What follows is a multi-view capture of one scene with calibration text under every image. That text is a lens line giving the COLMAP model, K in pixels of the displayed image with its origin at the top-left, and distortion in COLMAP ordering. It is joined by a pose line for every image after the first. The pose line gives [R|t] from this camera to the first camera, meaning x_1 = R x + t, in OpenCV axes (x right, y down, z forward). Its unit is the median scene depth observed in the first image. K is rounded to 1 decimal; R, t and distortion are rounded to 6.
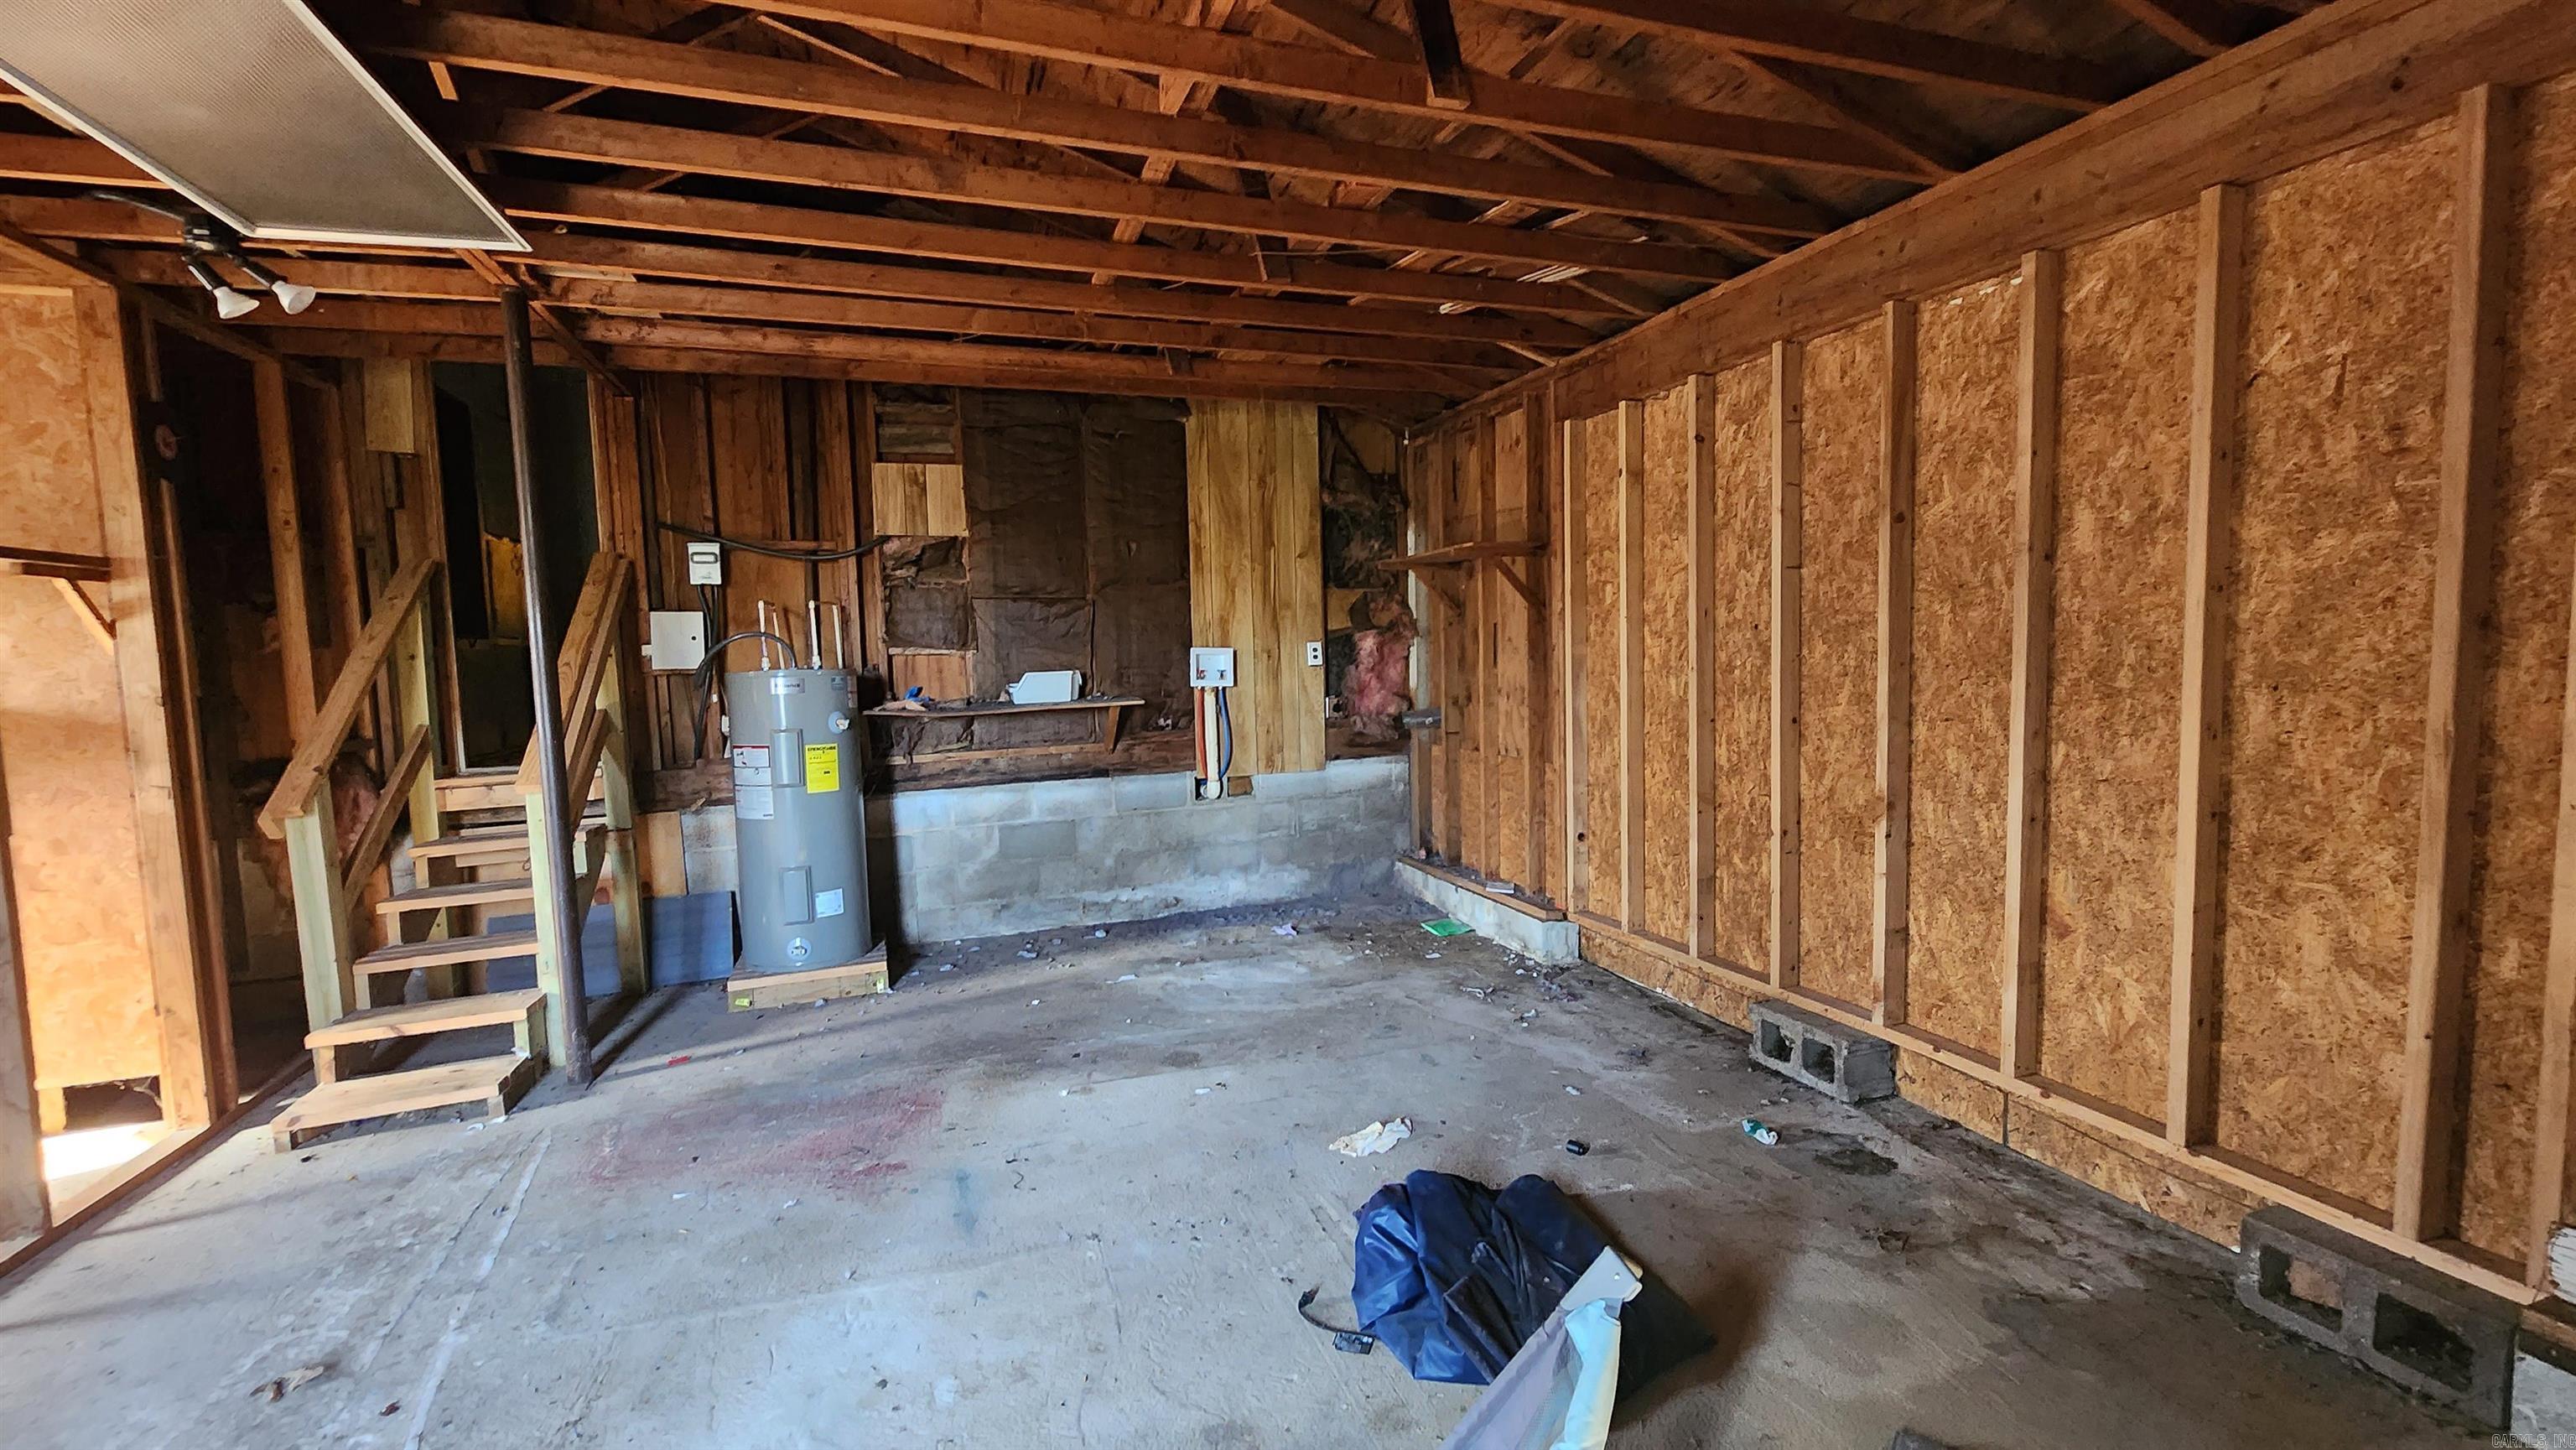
lens RADIAL K [[1058.0, 0, 1284.1], [0, 1058.0, 726.1], [0, 0, 1]] dist [0.002784, 0.000207]
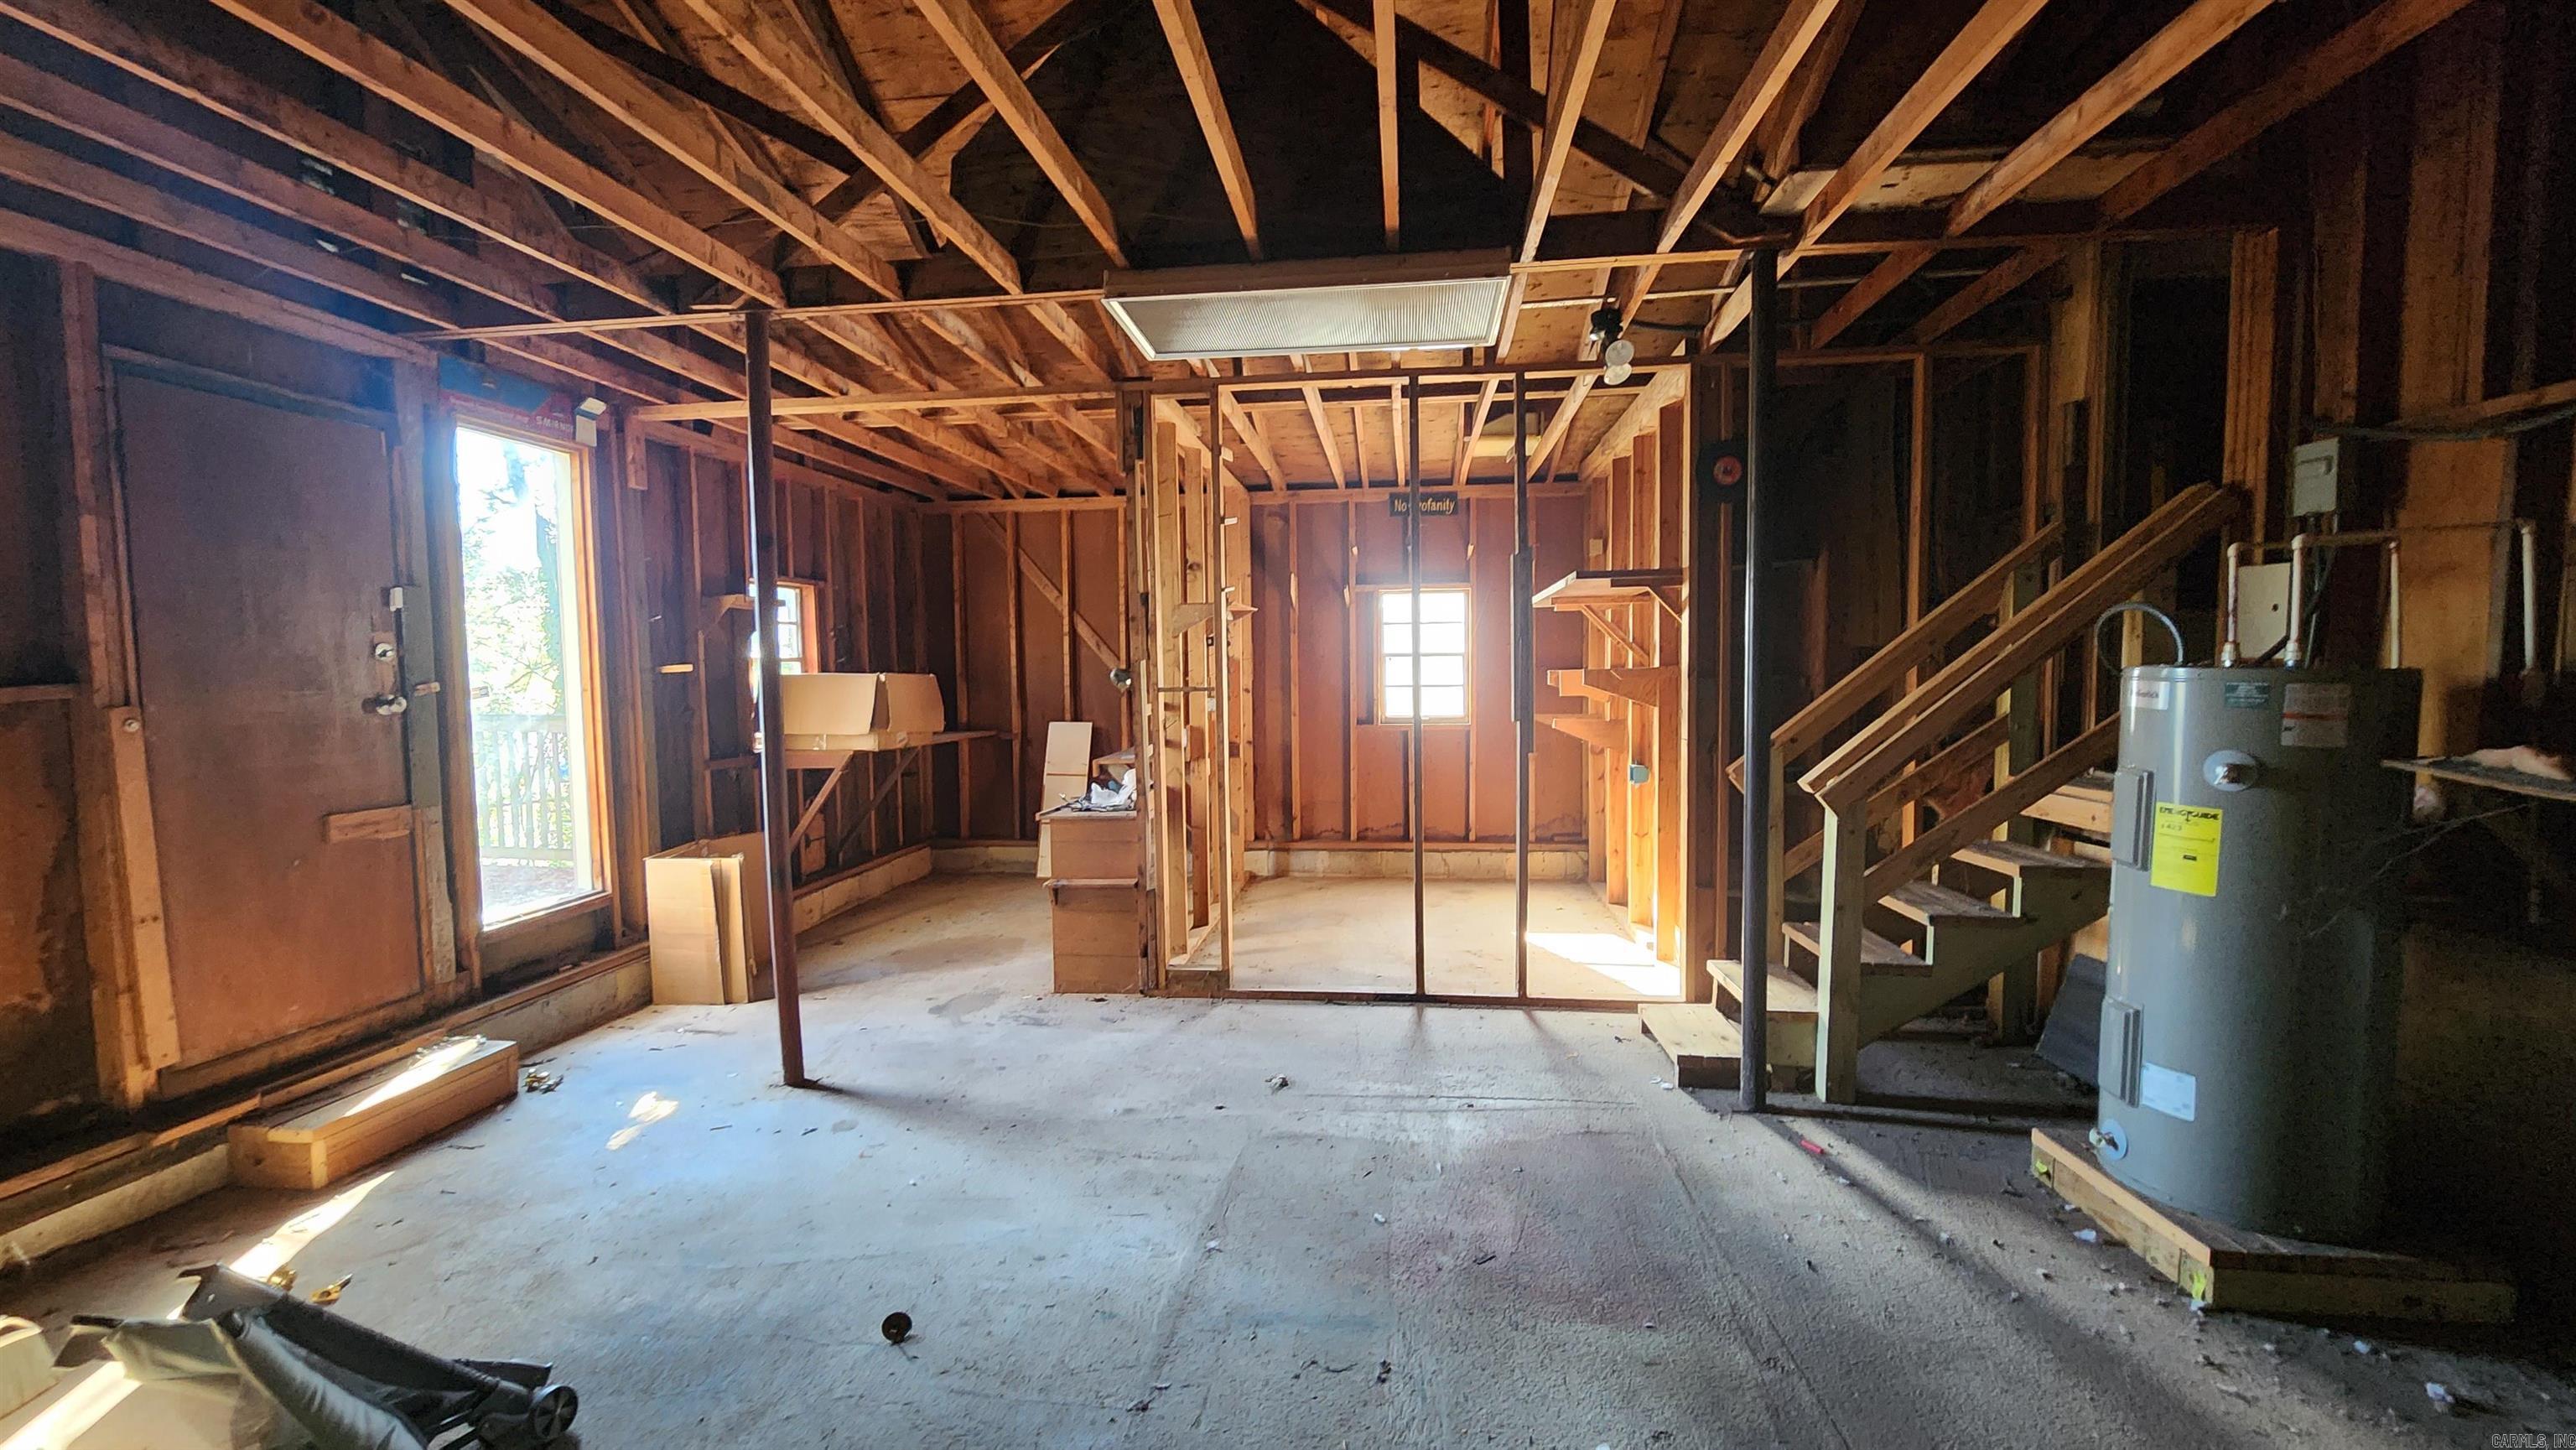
lens RADIAL K [[1064.7, 0, 1278.2], [0, 1064.7, 730.5], [0, 0, 1]] dist [-0.000419, 0.001298]
pose [[-0.440827, 0.091861, -0.892879, 0.305540], [-0.040705, 0.991680, 0.122122, -0.081951], [0.896669, 0.090180, -0.433420, 0.973779]]
